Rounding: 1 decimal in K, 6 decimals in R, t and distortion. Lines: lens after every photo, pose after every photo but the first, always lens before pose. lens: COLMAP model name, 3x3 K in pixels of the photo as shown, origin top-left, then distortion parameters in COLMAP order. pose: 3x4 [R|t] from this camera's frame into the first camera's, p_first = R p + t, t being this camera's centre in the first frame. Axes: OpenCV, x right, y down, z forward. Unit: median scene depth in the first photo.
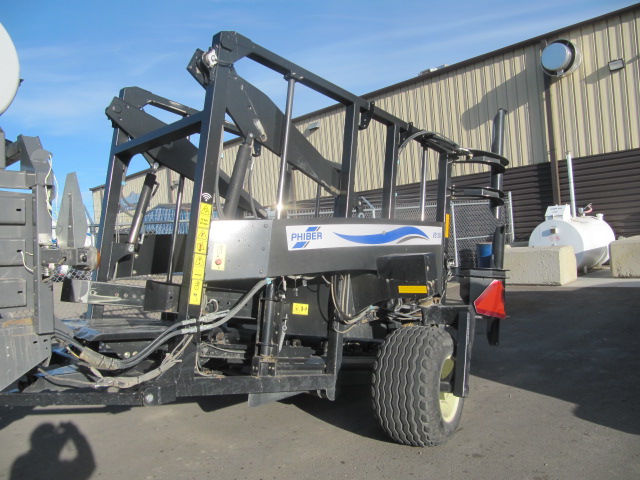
lens RADIAL K [[501.7, 0, 320.0], [0, 501.7, 240.0], [0, 0, 1]] dist [0.008603, 0.006630]
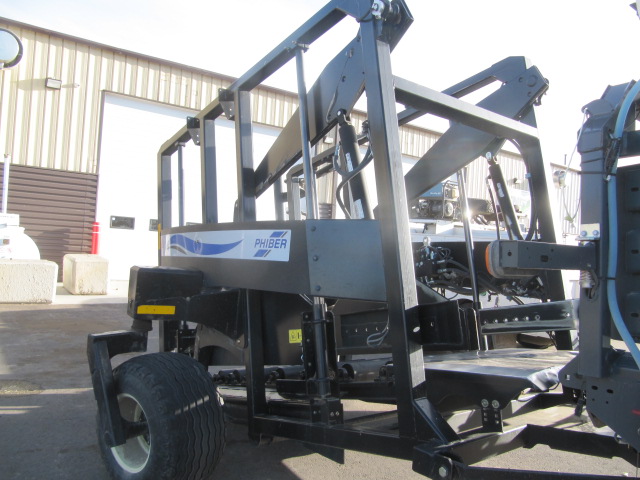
lens RADIAL K [[501.7, 0, 320.0], [0, 501.7, 240.0], [0, 0, 1]] dist [0.008603, 0.006630]
pose [[0.246874, 0.106507, 0.963177, -0.551142], [-0.076010, 0.993008, -0.090323, 0.037980], [-0.966062, -0.050913, 0.253244, 0.526954]]
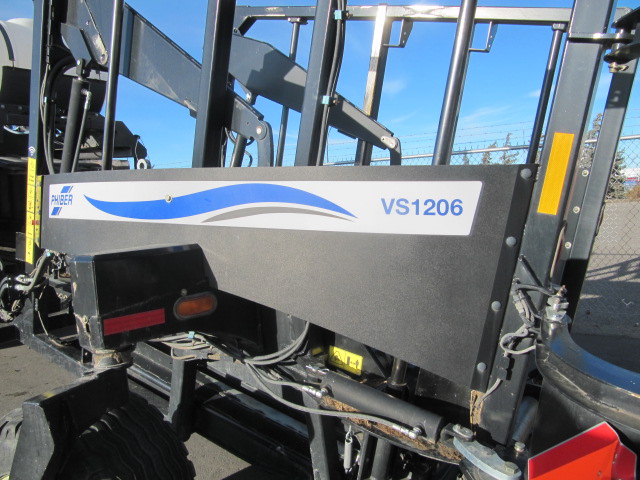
lens RADIAL K [[501.7, 0, 320.0], [0, 501.7, 240.0], [0, 0, 1]] dist [0.008603, 0.006630]
pose [[0.239045, 0.145157, -0.960097, 0.532278], [0.008868, 0.988396, 0.151643, -0.039251], [0.970968, -0.044764, 0.234983, 0.851631]]
